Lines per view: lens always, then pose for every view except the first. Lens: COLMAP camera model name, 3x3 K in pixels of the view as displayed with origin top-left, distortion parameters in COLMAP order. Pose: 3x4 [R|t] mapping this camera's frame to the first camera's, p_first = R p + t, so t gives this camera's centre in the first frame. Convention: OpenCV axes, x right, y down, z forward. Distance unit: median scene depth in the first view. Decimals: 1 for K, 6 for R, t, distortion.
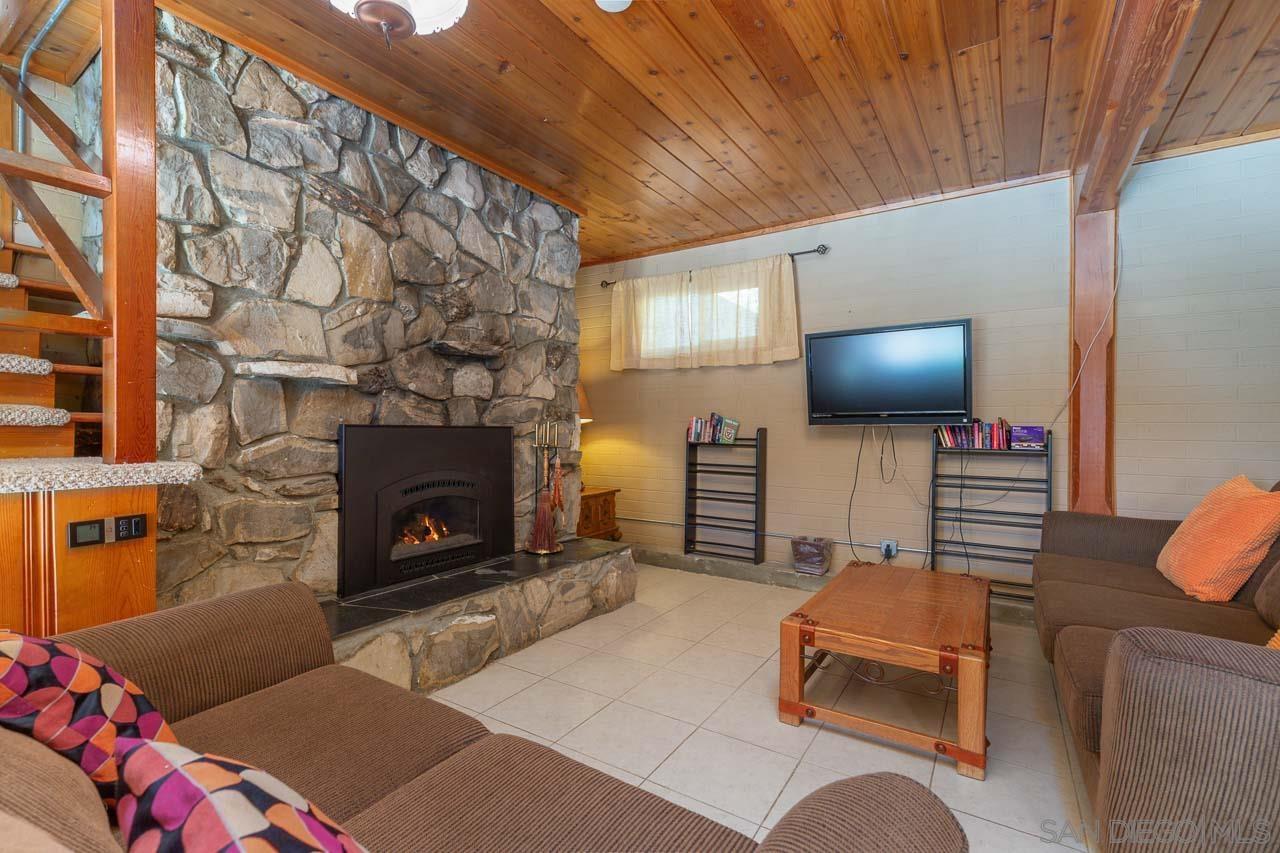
lens RADIAL K [[578.7, 0, 636.6], [0, 578.7, 432.2], [0, 0, 1]] dist [0.000756, -0.000105]
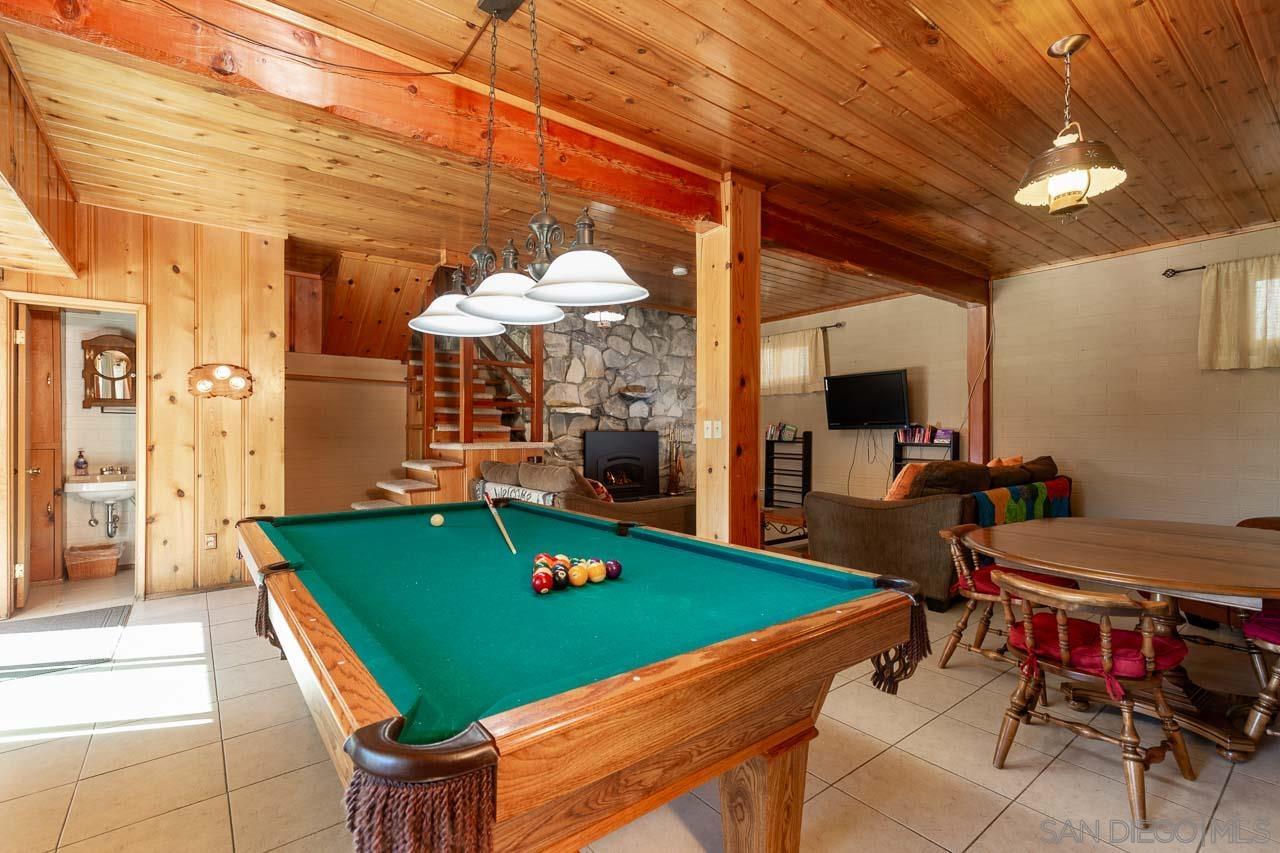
lens RADIAL K [[578.7, 0, 638.5], [0, 578.7, 428.0], [0, 0, 1]] dist [0.000756, -0.000105]
pose [[0.946632, -0.004310, -0.322289, 0.378739], [0.000132, 0.999916, -0.012984, 0.005706], [0.322318, 0.012249, 0.946552, -0.953301]]
